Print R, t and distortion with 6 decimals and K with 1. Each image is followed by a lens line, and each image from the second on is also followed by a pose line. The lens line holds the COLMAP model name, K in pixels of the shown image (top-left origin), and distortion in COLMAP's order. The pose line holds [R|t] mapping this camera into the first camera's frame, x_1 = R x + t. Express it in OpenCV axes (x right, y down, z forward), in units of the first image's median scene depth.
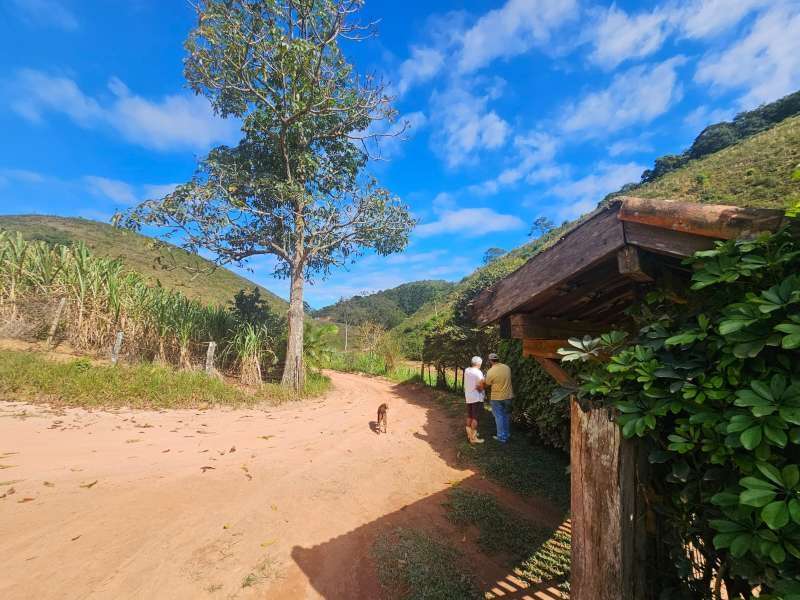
lens RADIAL K [[331.9, 0, 403.6], [0, 331.9, 297.1], [0, 0, 1]] dist [0.007773, -0.000140]
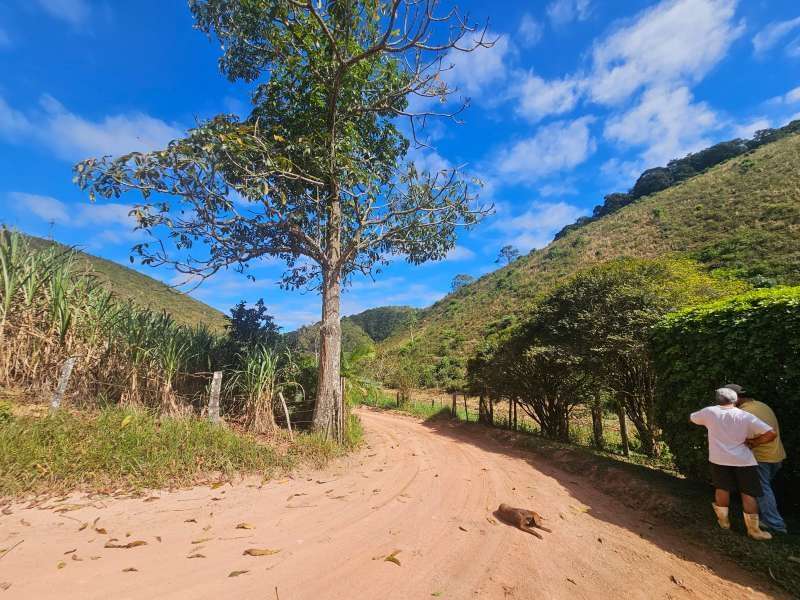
lens RADIAL K [[327.0, 0, 397.2], [0, 327.0, 298.5], [0, 0, 1]] dist [0.003959, 0.000018]
pose [[0.992778, 0.009976, 0.119553, -0.082886], [-0.000558, 0.996910, -0.078550, 0.010724], [-0.119967, 0.077916, 0.989716, 0.081270]]
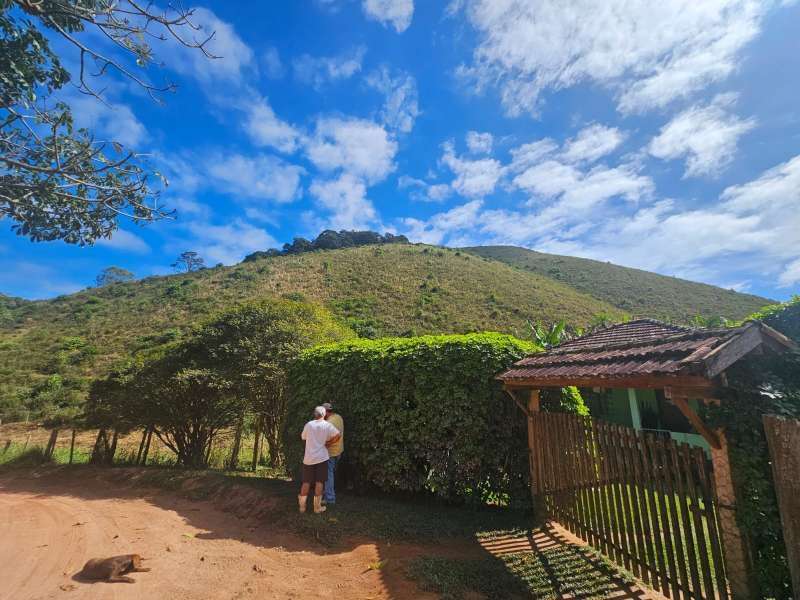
lens RADIAL K [[332.5, 0, 397.9], [0, 332.5, 303.5], [0, 0, 1]] dist [0.012716, -0.003855]
pose [[0.500890, 0.202445, 0.841502, -0.084924], [-0.104013, 0.979294, -0.173682, 0.007632], [-0.859238, -0.000532, 0.511576, 0.066841]]
